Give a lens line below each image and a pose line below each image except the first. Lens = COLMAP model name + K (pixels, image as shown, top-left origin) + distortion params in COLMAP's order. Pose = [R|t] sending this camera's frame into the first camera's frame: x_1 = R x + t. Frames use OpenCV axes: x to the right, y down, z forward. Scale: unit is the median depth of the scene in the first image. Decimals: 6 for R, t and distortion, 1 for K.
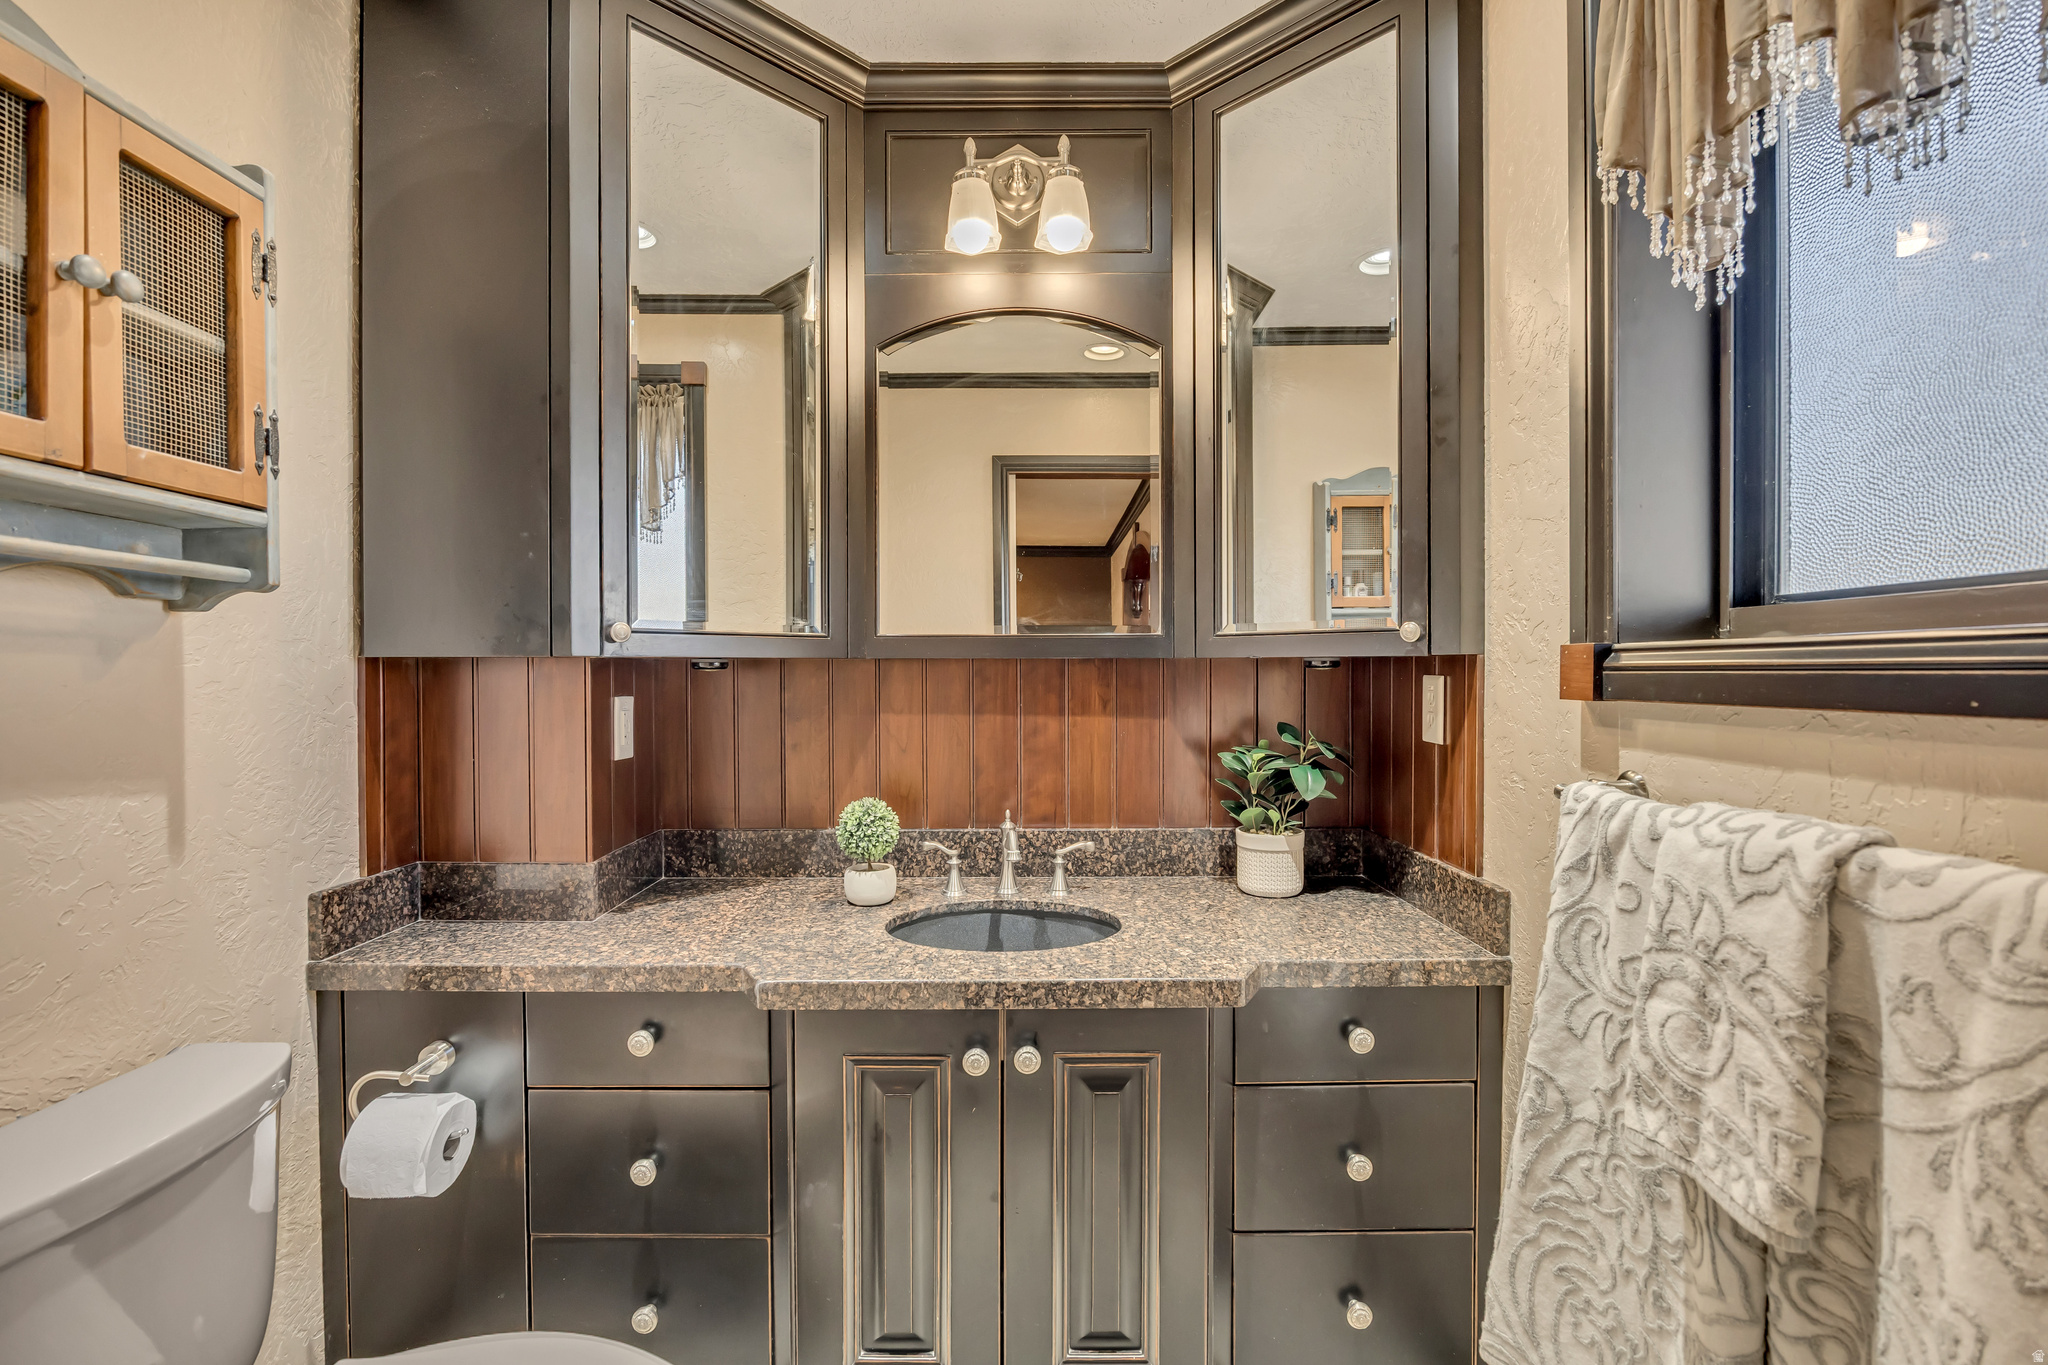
lens RADIAL K [[915.3, 0, 1021.9], [0, 915.3, 688.0], [0, 0, 1]] dist [-0.011697, 0.001167]
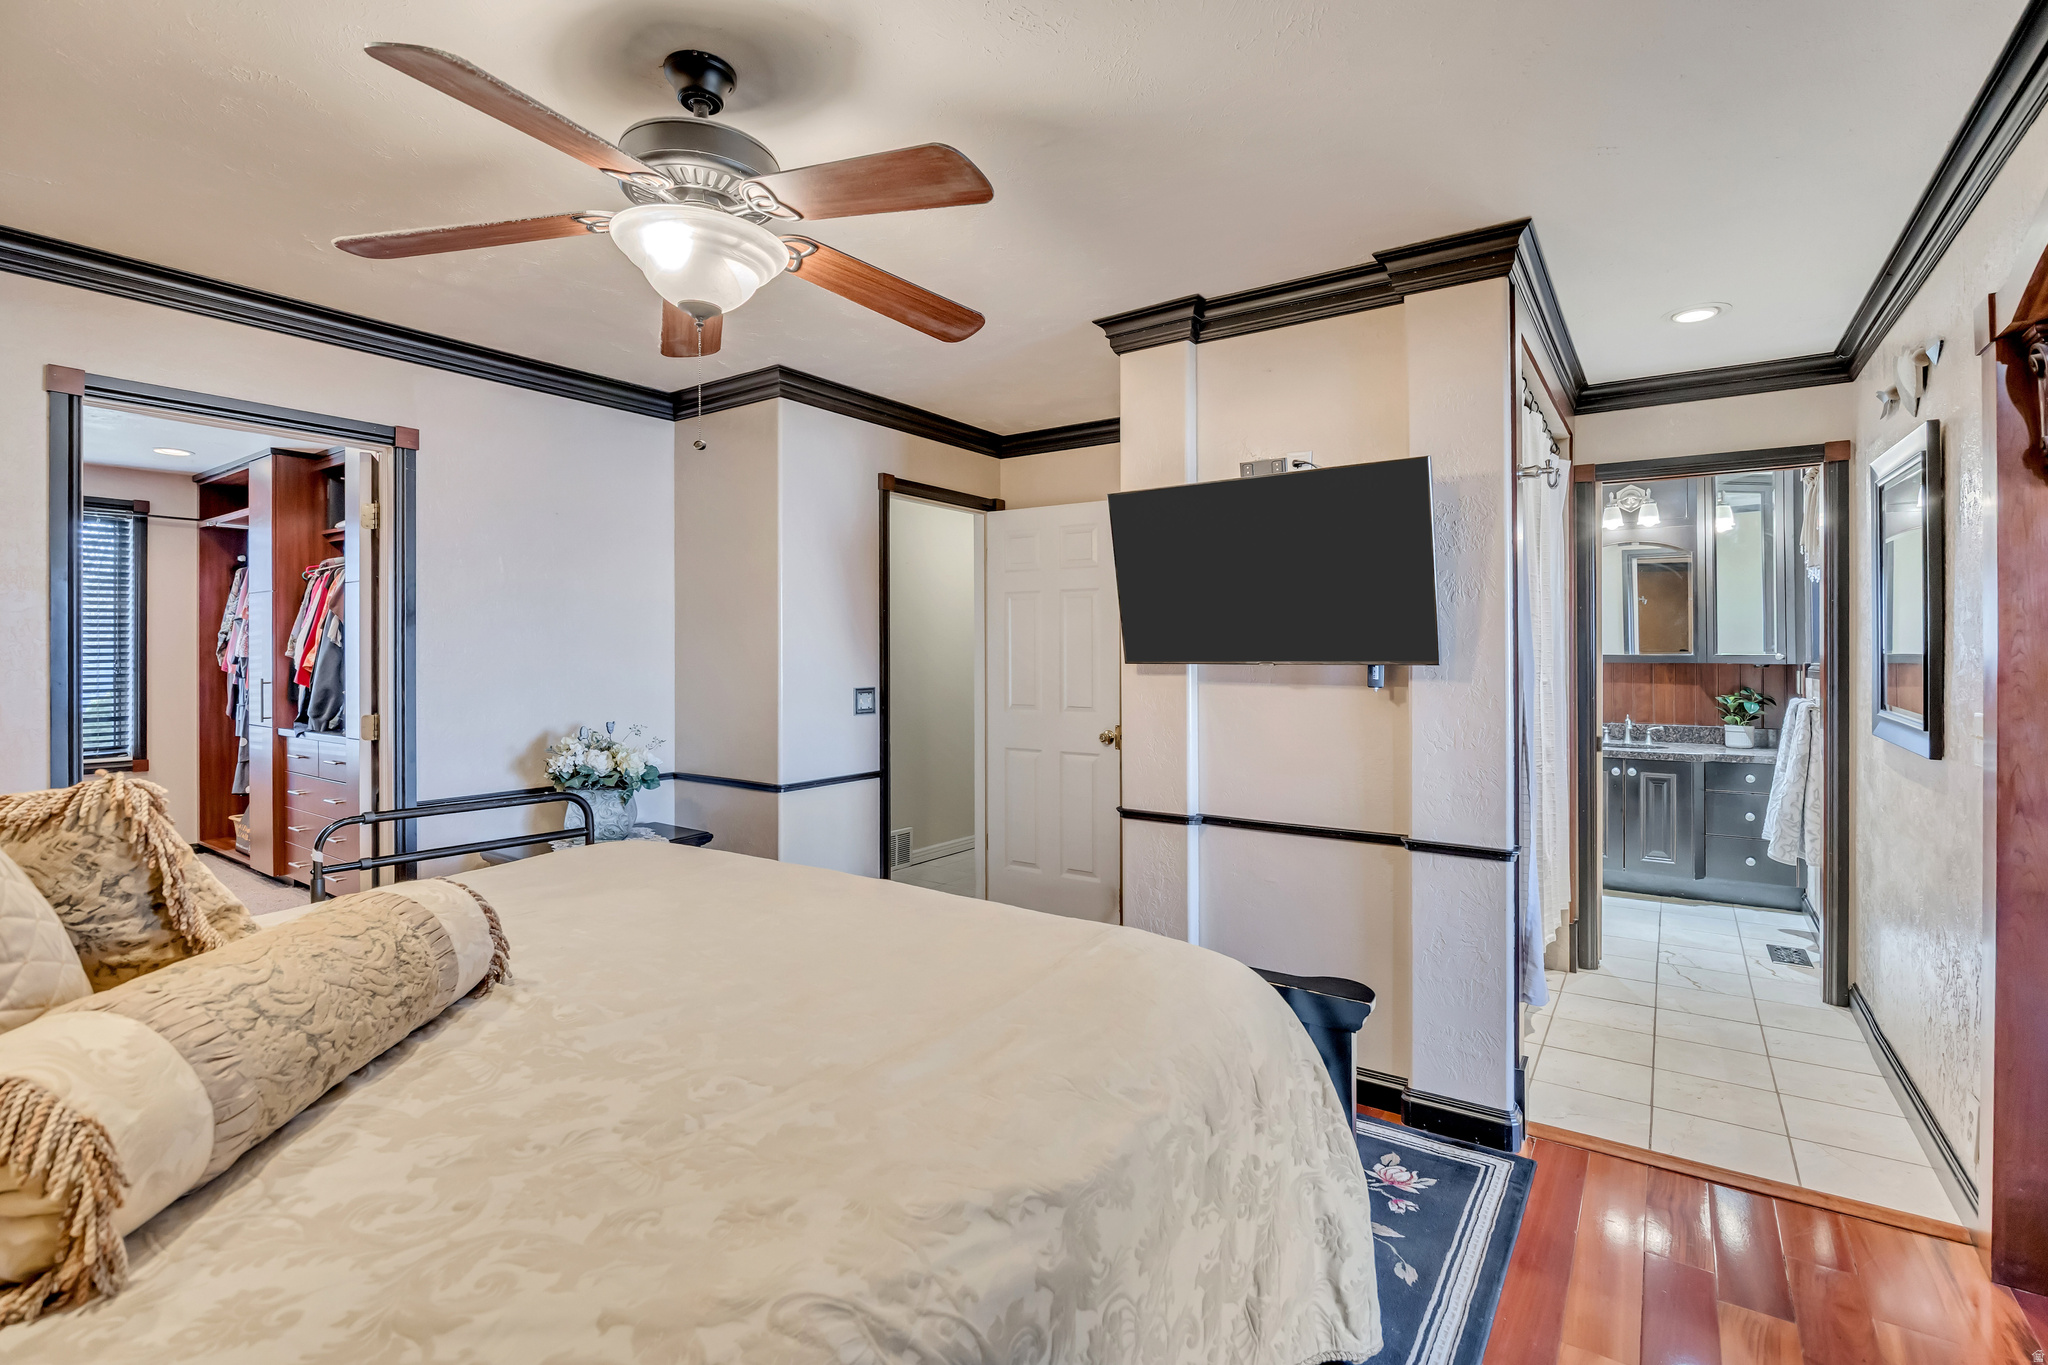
lens RADIAL K [[915.3, 0, 1020.1], [0, 915.3, 669.8], [0, 0, 1]] dist [-0.011697, 0.001167]
pose [[0.814768, 0.008970, -0.579718, 0.086762], [-0.009224, 0.999954, 0.002508, -0.001203], [0.579714, 0.003304, 0.814814, -2.445785]]
